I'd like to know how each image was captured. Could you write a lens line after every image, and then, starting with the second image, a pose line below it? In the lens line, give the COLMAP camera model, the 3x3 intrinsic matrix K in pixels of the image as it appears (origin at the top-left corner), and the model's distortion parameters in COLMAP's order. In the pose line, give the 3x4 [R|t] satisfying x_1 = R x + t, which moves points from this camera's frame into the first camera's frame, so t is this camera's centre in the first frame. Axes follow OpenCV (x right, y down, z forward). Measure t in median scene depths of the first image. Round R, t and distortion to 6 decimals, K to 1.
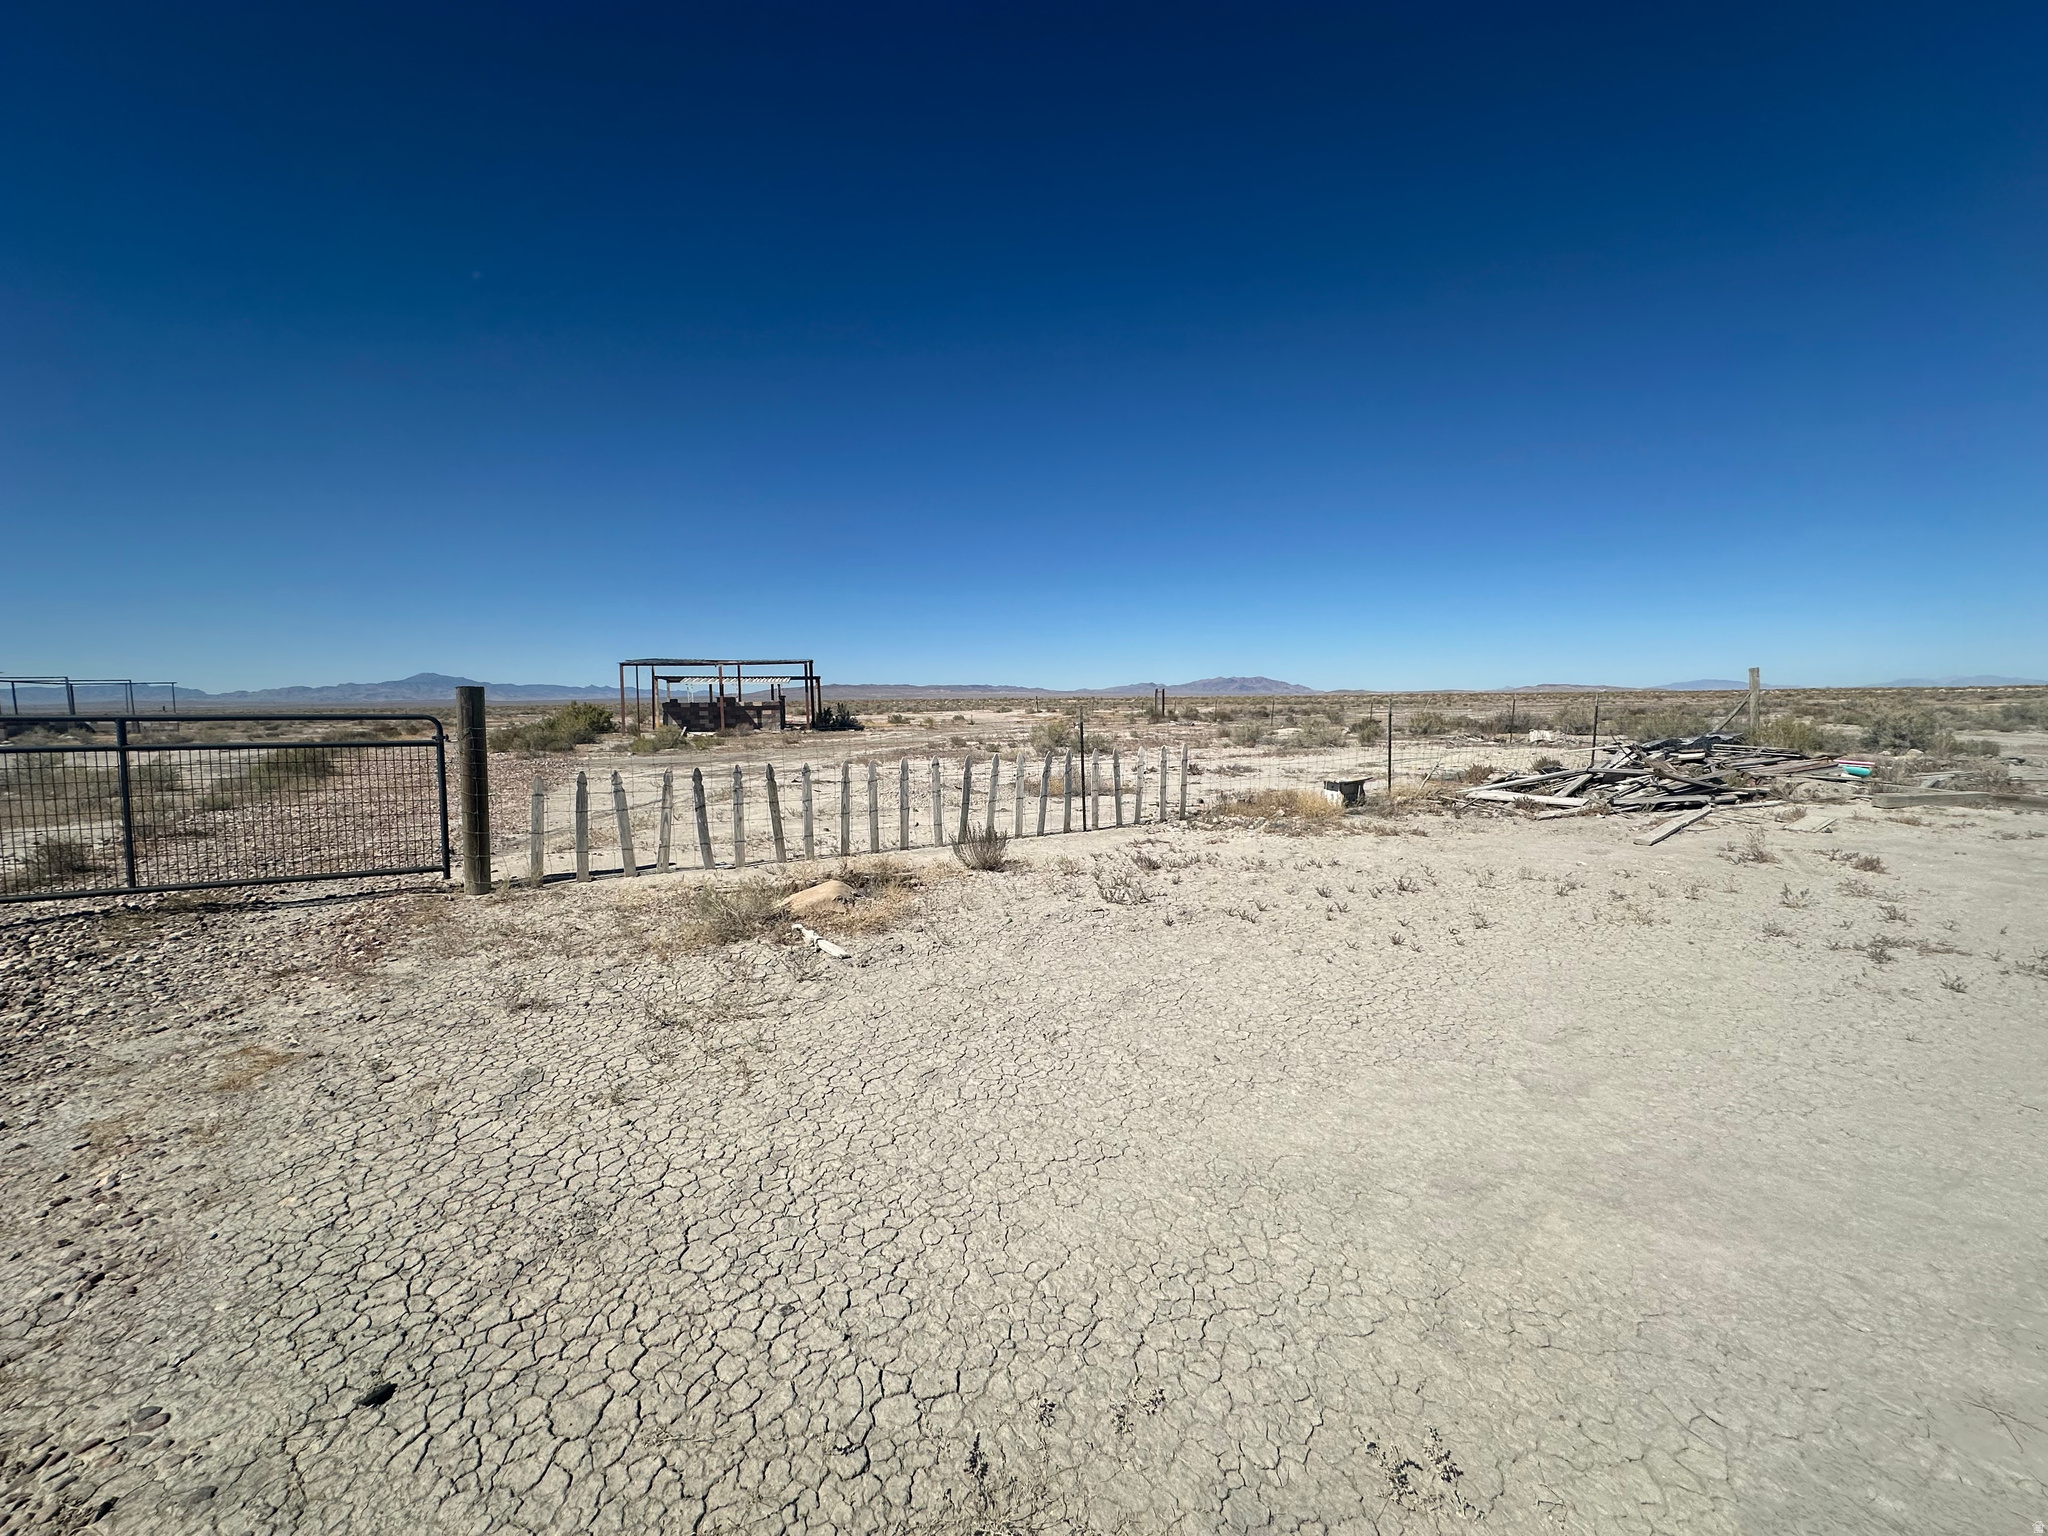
lens RADIAL K [[820.3, 0, 1024.0], [0, 820.3, 768.0], [0, 0, 1]] dist [0.001956, 0.000160]
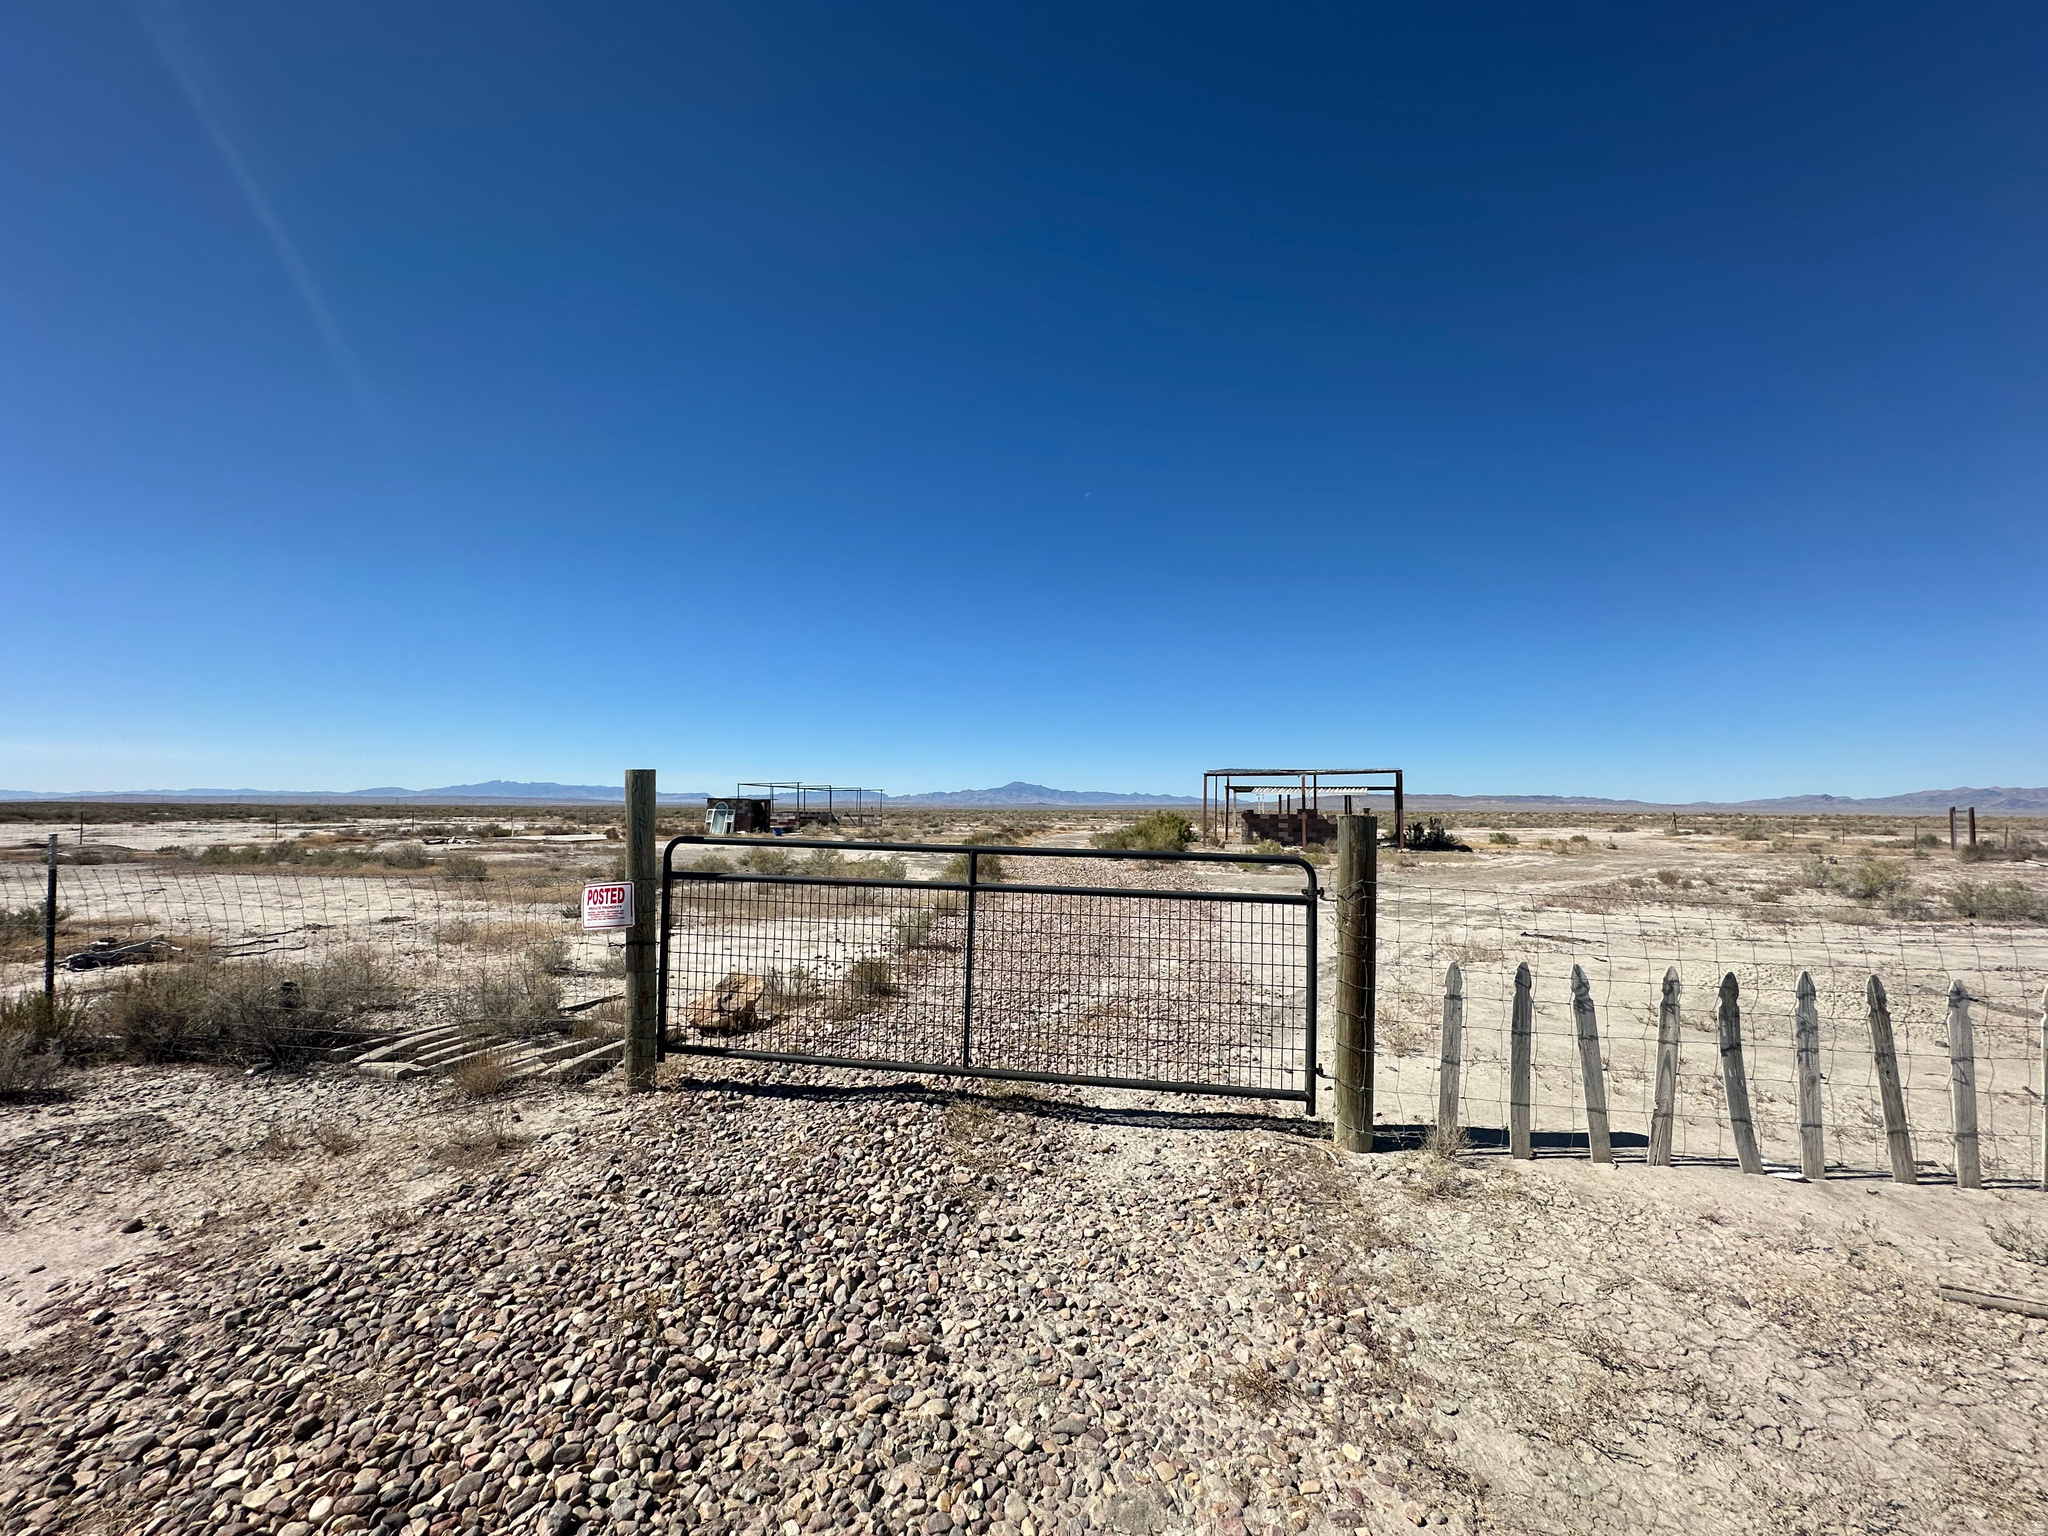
lens RADIAL K [[815.7, 0, 1024.0], [0, 815.7, 768.0], [0, 0, 1]] dist [-0.000678, -0.000058]
pose [[0.816556, -0.009996, -0.577179, -0.087168], [-0.066096, 0.991656, -0.110683, -0.008048], [0.573469, 0.128528, 0.809082, 0.054304]]
